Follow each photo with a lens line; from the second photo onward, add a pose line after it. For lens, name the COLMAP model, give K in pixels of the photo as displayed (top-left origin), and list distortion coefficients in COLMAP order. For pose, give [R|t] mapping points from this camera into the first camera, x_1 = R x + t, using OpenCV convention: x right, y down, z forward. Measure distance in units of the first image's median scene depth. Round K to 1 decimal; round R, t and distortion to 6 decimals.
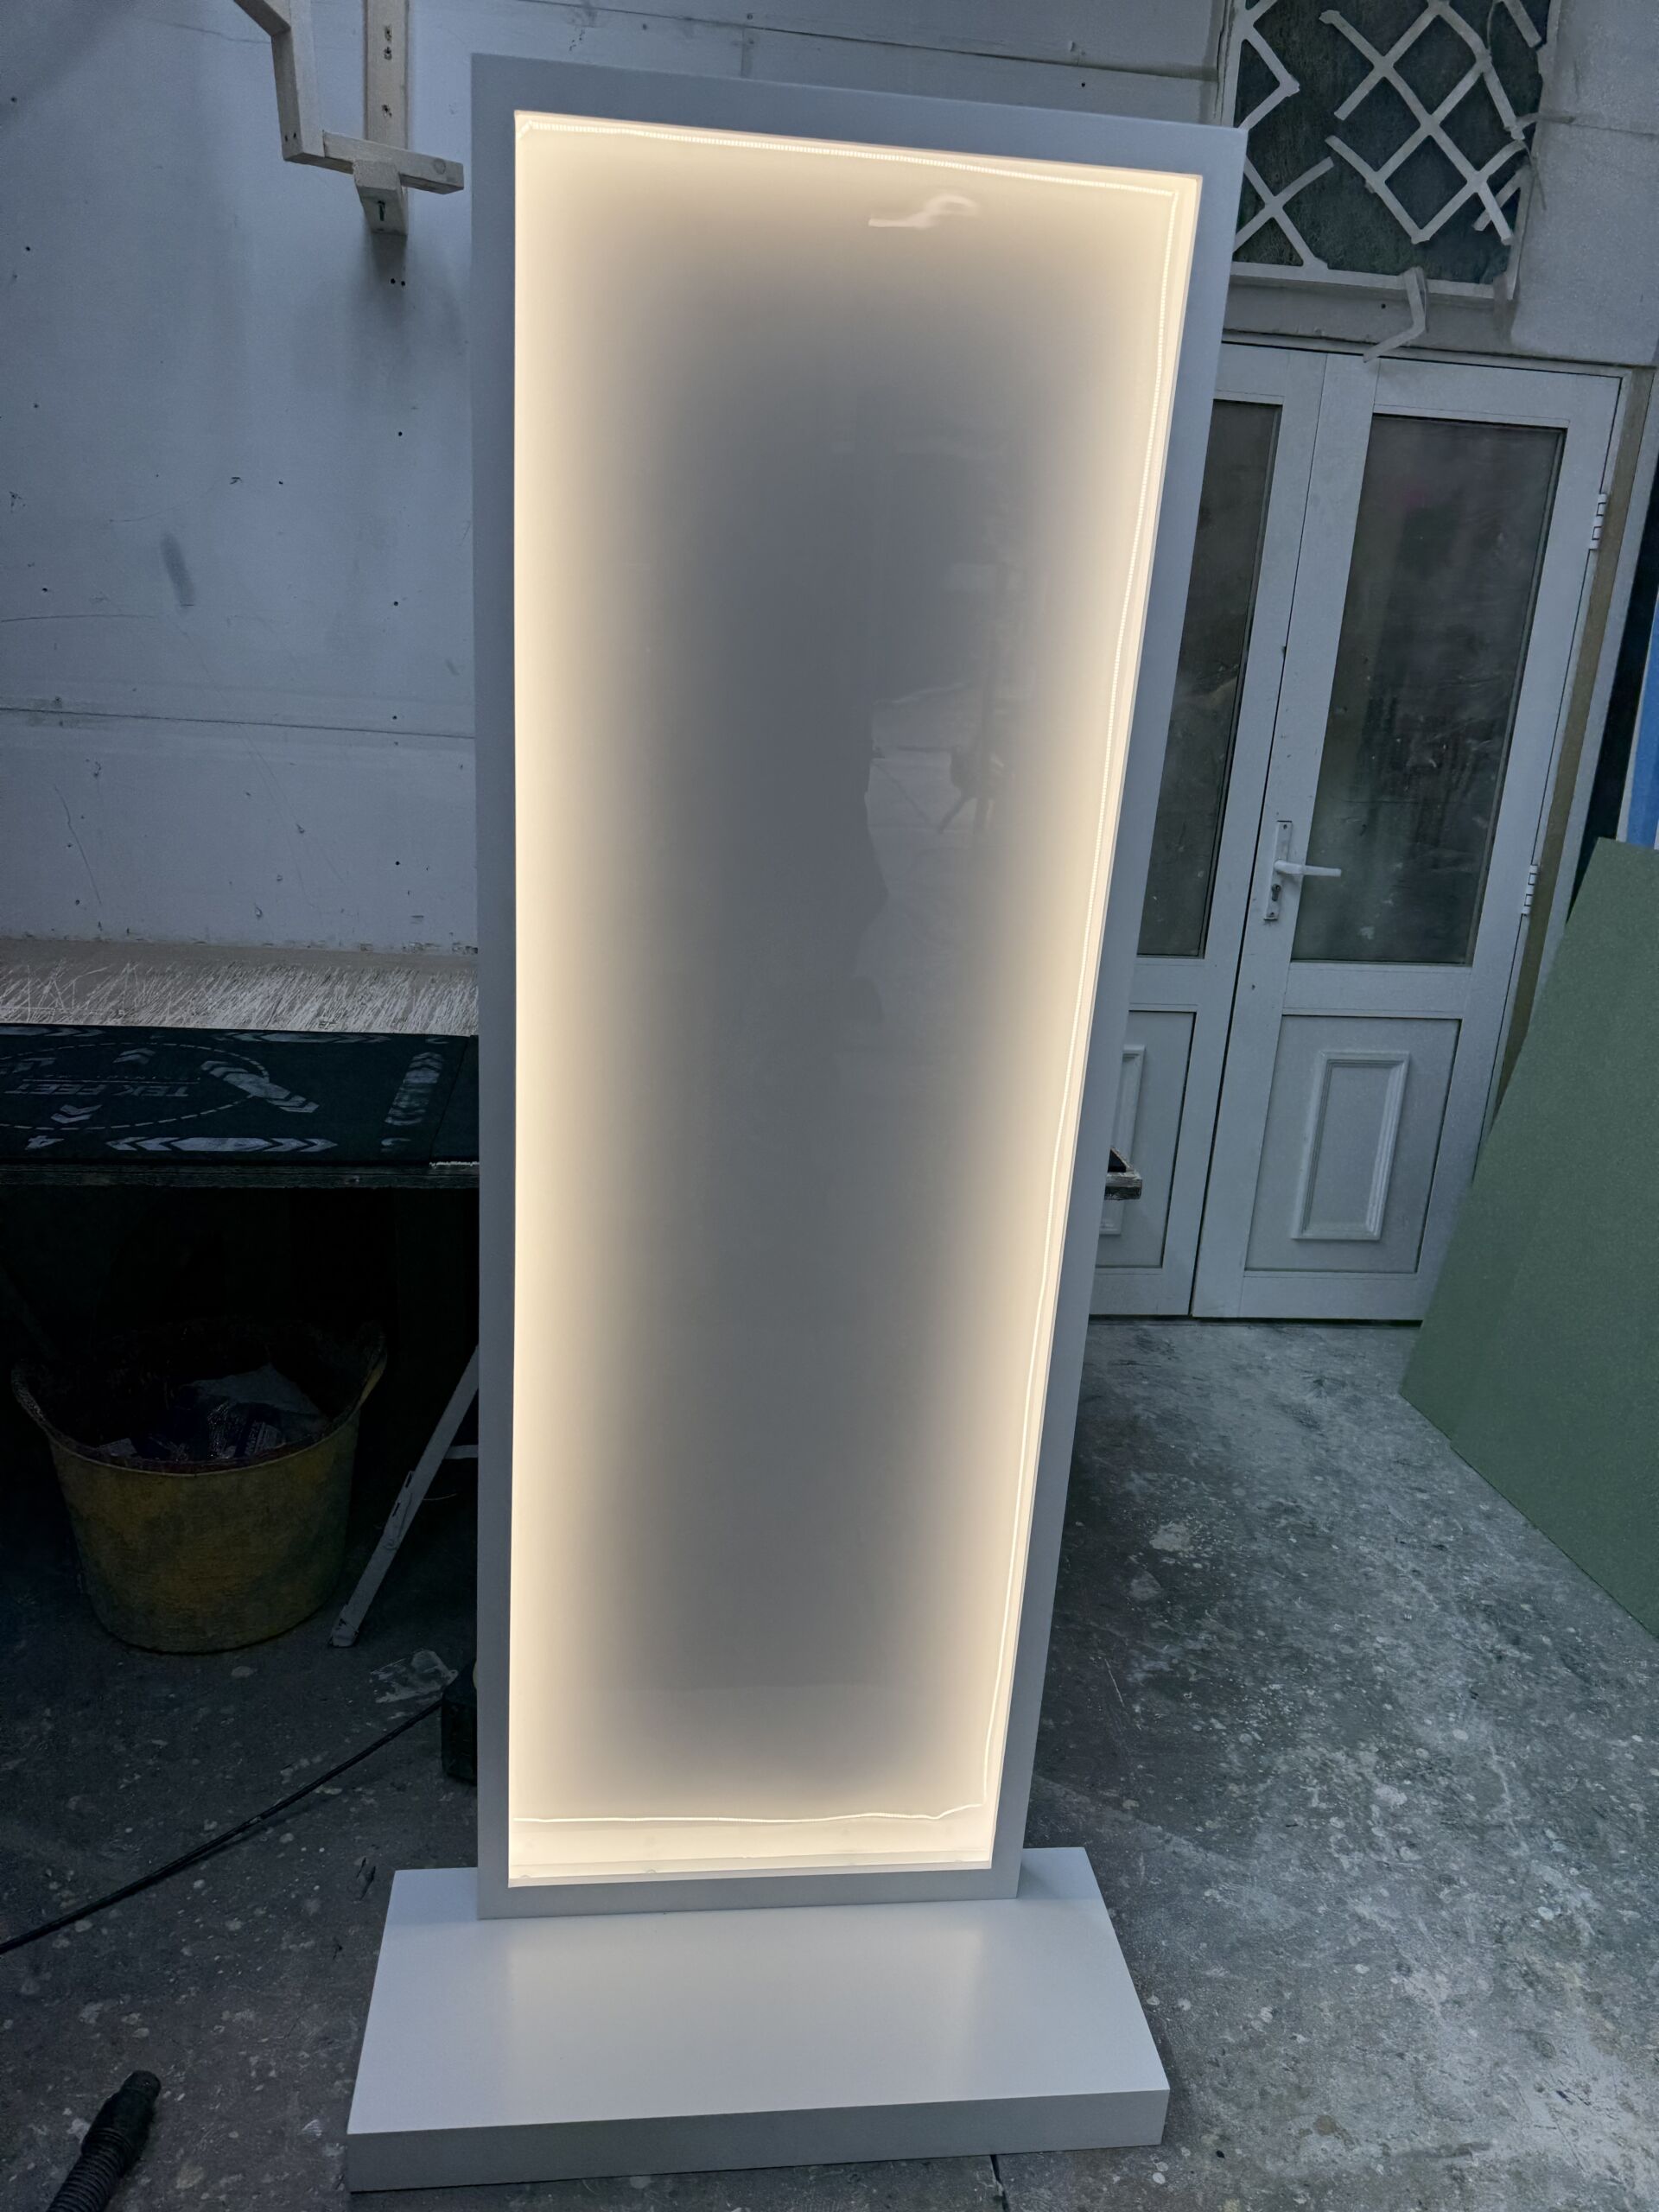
lens RADIAL K [[1566.6, 0, 815.6], [0, 1566.6, 1102.0], [0, 0, 1]] dist [0.012169, -0.014818]
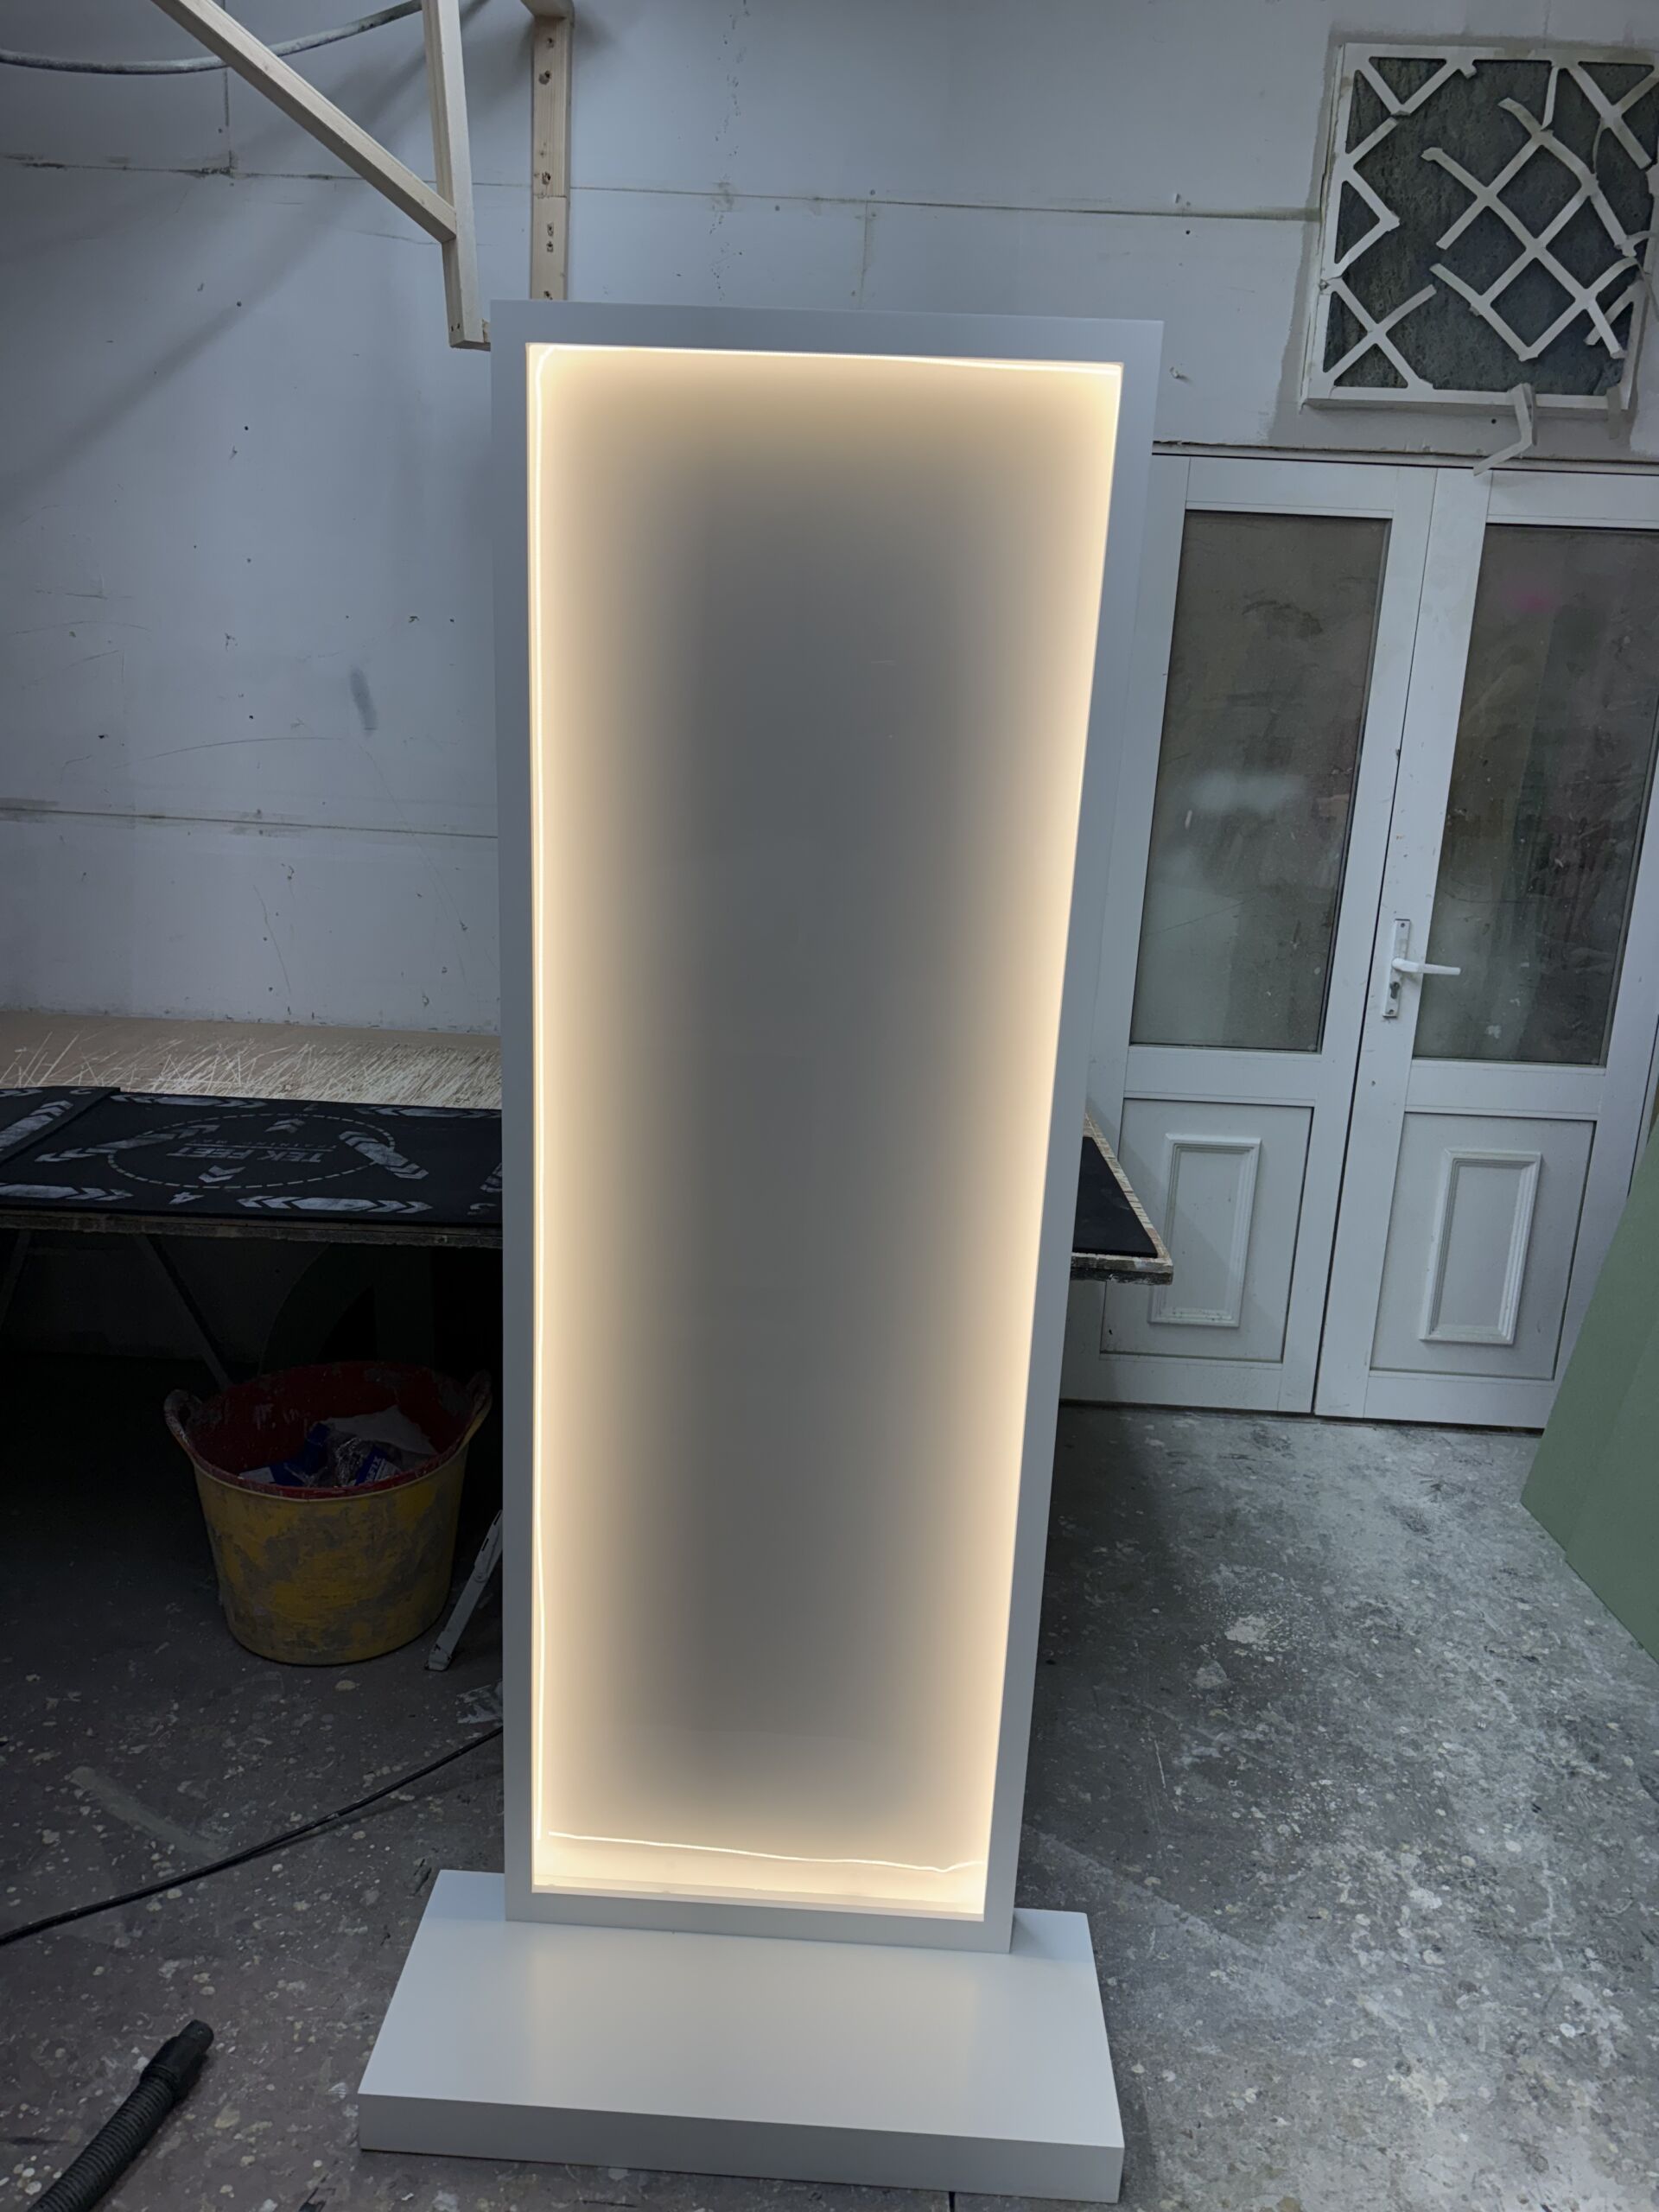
lens RADIAL K [[1566.6, 0, 815.9], [0, 1566.6, 1099.9], [0, 0, 1]] dist [0.012169, -0.014818]
pose [[0.988310, 0.020426, -0.151083, 0.118764], [-0.029036, 0.998064, -0.055005, 0.003456], [0.149667, 0.058749, 0.986990, -0.062789]]
